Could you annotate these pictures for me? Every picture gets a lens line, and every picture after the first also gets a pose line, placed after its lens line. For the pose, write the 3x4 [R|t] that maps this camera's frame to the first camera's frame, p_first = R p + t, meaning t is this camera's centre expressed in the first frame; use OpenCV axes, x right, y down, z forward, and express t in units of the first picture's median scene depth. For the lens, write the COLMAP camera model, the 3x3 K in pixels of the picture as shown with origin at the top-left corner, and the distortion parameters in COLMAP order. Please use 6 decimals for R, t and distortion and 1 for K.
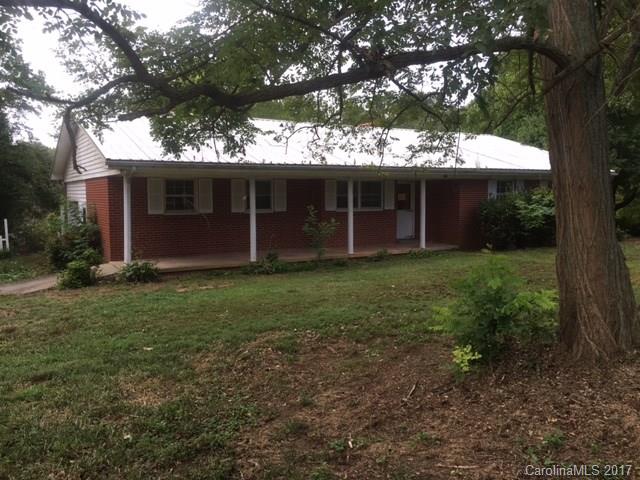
lens RADIAL K [[552.2, 0, 320.0], [0, 552.2, 240.0], [0, 0, 1]] dist [0.050833, 0.000615]
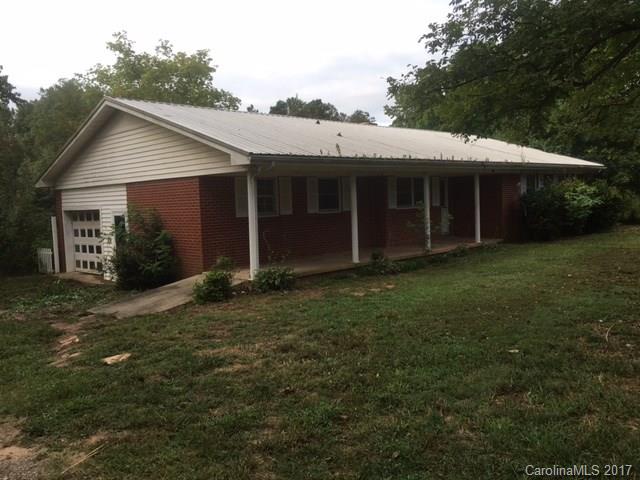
lens RADIAL K [[555.6, 0, 320.0], [0, 555.6, 240.0], [0, 0, 1]] dist [-0.002450, -0.002040]
pose [[0.977181, -0.046322, 0.207295, -0.373429], [0.048907, 0.998776, -0.007359, 0.003981], [-0.206700, 0.017329, 0.978251, 0.088629]]
